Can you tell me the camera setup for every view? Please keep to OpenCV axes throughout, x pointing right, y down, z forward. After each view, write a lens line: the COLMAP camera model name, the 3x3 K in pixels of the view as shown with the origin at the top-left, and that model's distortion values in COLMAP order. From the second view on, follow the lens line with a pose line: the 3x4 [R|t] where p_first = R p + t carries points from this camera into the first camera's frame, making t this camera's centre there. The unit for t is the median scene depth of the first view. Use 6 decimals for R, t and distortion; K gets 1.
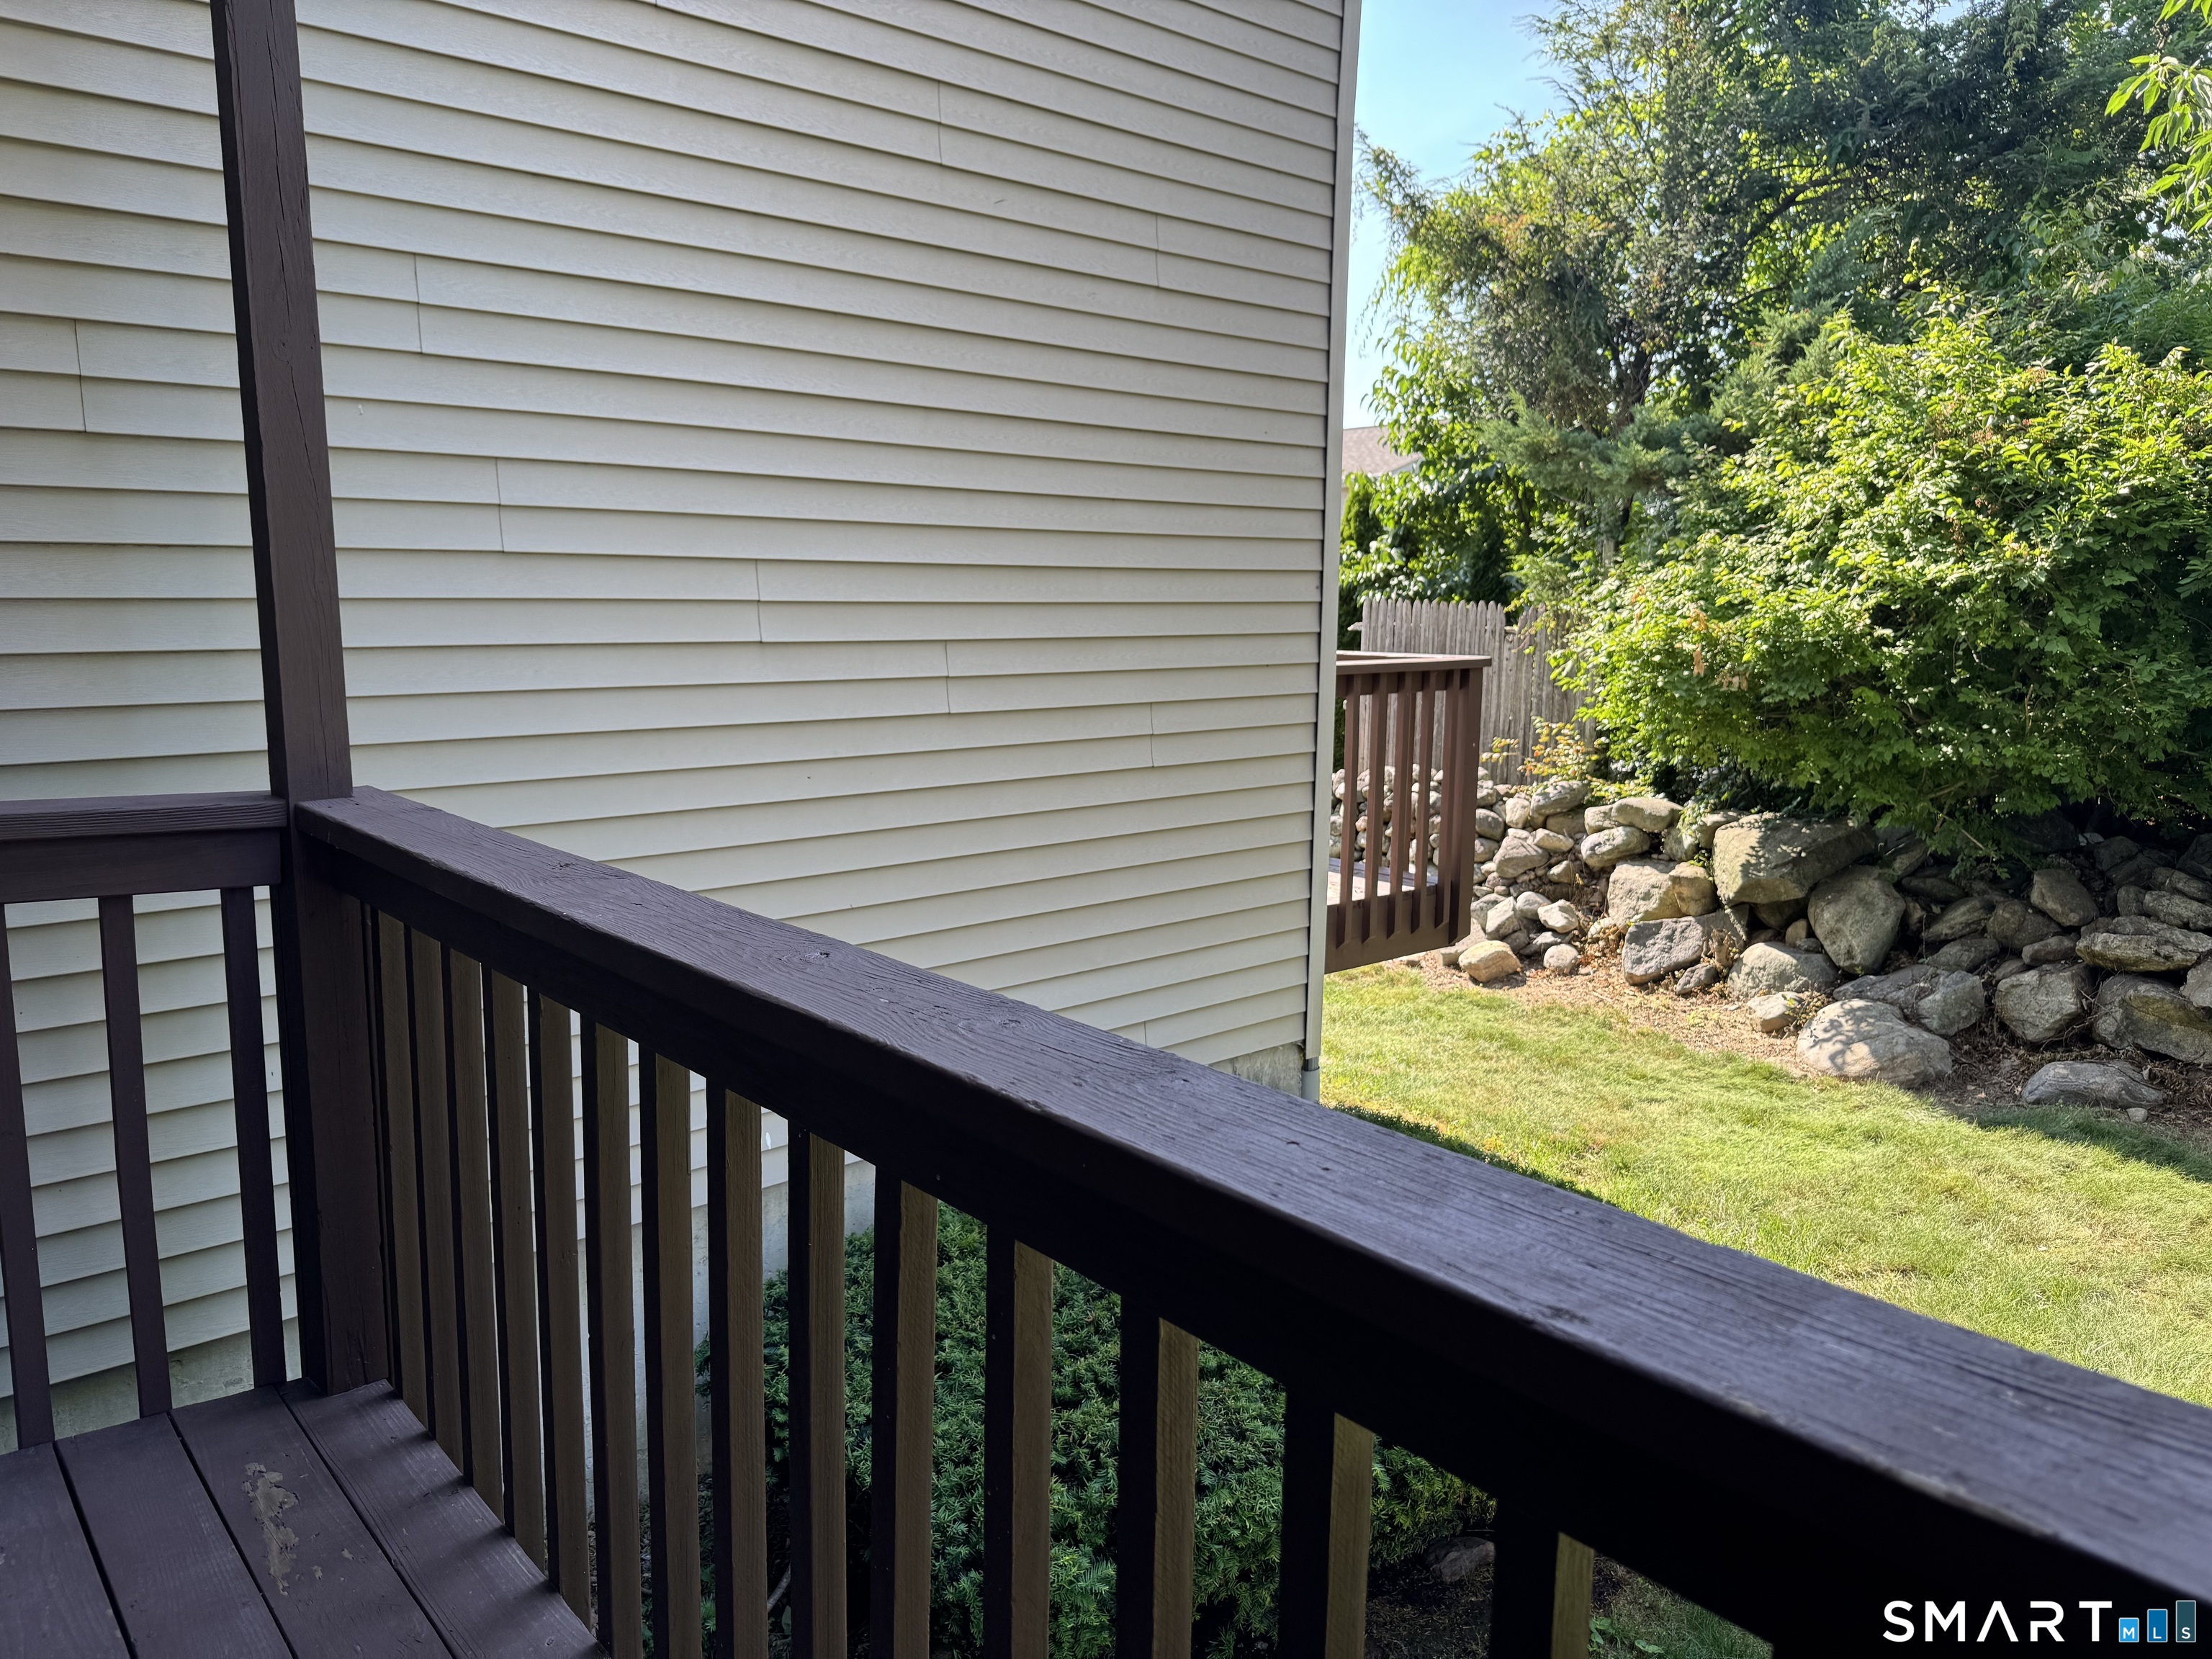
lens RADIAL K [[1559.2, 0, 1106.0], [0, 1559.2, 829.5], [0, 0, 1]] dist [0.058994, -0.086407]
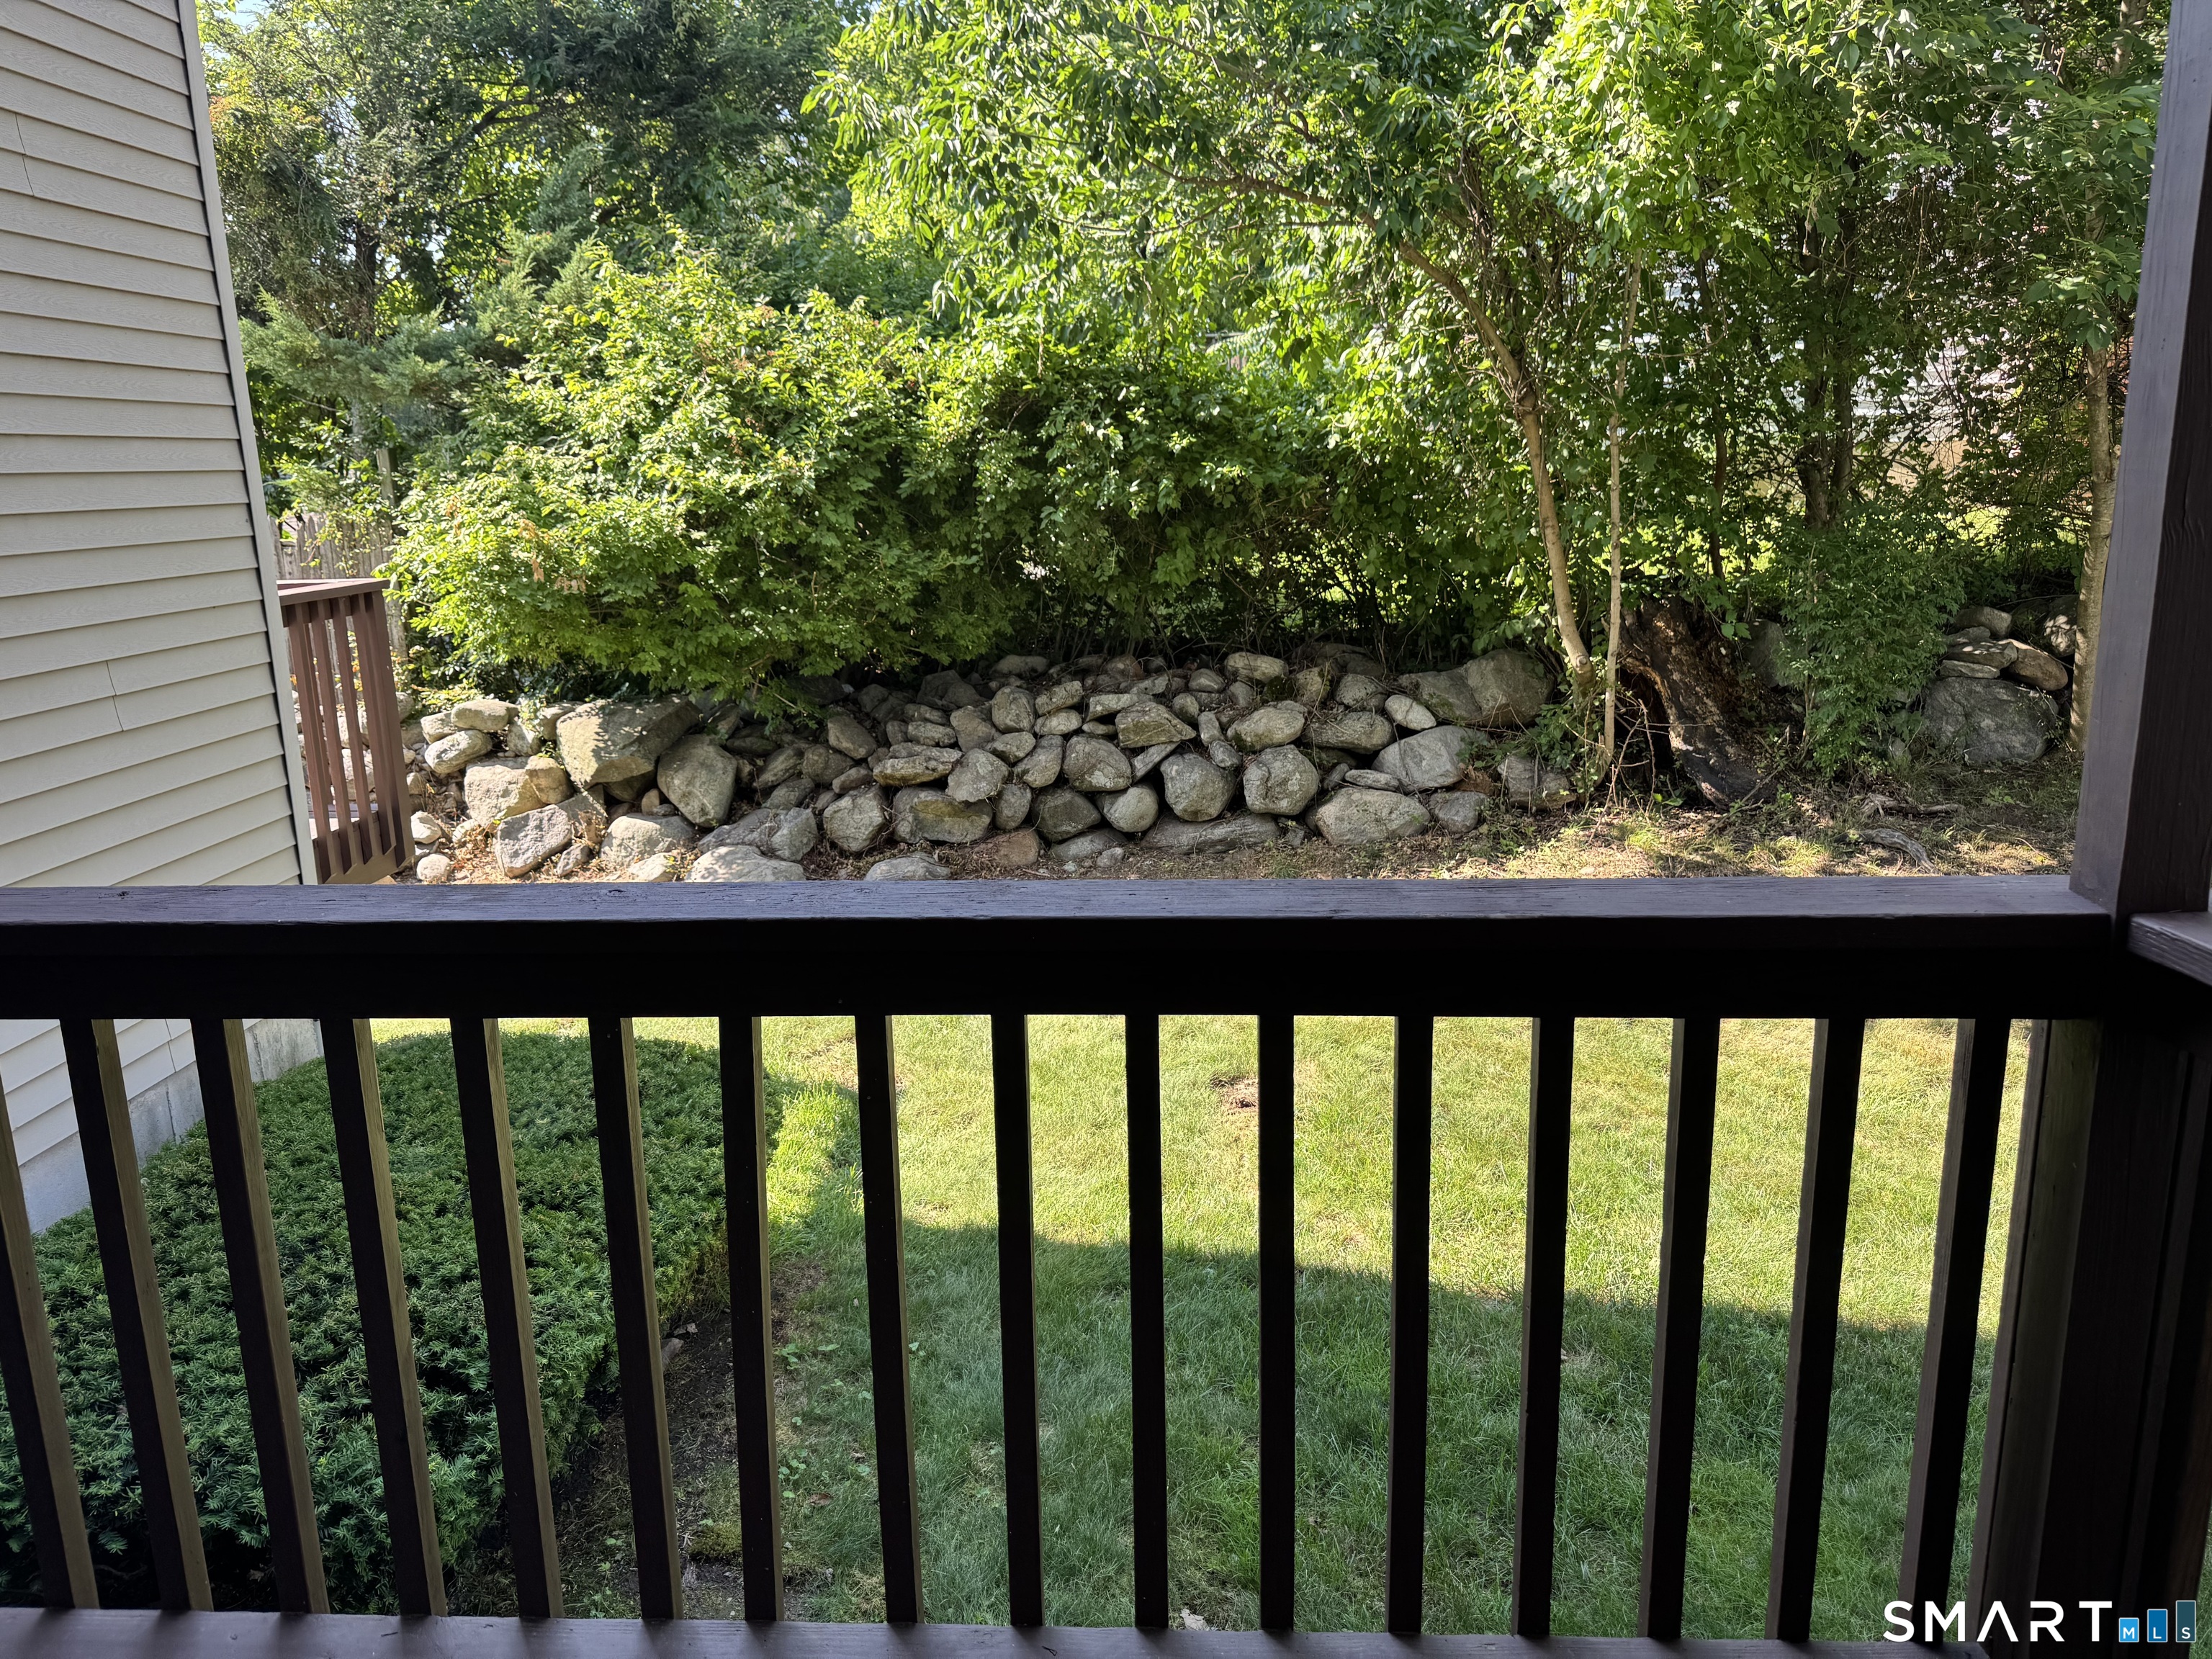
lens RADIAL K [[1559.2, 0, 1106.0], [0, 1559.2, 829.5], [0, 0, 1]] dist [0.058994, -0.086407]
pose [[0.693709, -0.184487, 0.696227, -0.132554], [0.135386, 0.982809, 0.125530, -0.013036], [-0.707417, 0.007178, 0.706760, -0.034709]]
